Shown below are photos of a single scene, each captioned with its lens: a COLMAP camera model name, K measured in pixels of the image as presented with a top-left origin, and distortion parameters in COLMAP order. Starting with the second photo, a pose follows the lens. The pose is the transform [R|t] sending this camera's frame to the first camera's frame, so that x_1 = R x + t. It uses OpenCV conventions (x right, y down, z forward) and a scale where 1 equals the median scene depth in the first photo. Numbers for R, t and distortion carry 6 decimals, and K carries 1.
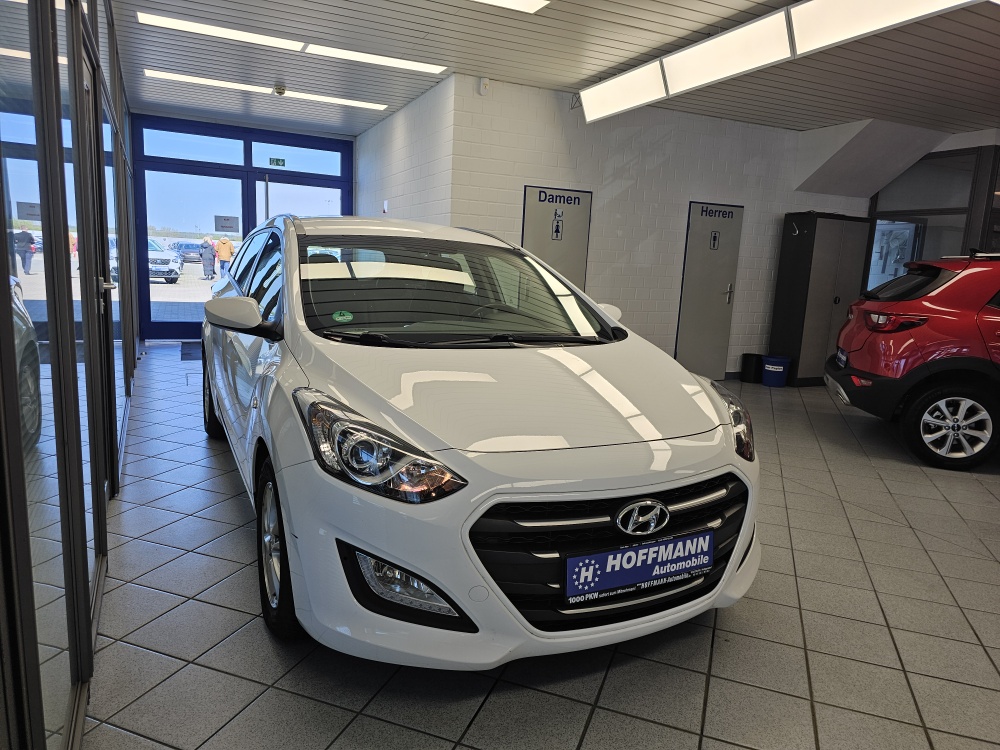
lens RADIAL K [[683.4, 0, 503.3], [0, 683.4, 384.4], [0, 0, 1]] dist [0.046158, -0.054936]
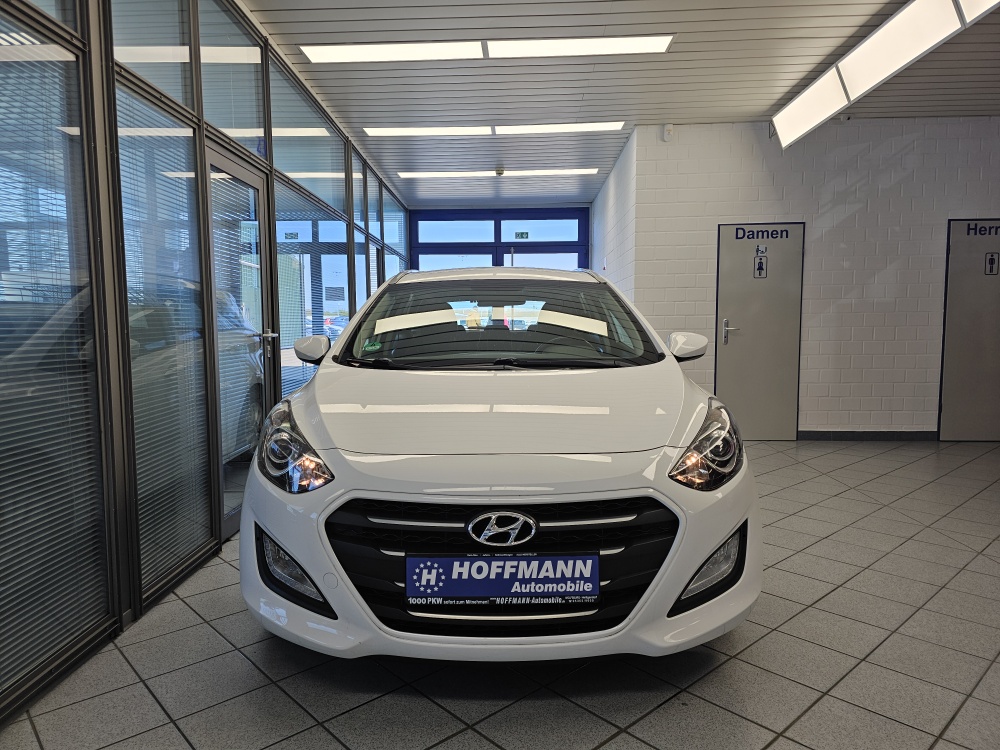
lens RADIAL K [[683.4, 0, 478.3], [0, 683.4, 380.7], [0, 0, 1]] dist [0.046158, -0.054936]
pose [[0.878342, -0.016510, -0.477747, 0.603594], [-0.032803, 0.994966, -0.094692, 0.076334], [0.476905, 0.098843, 0.873379, 0.120025]]
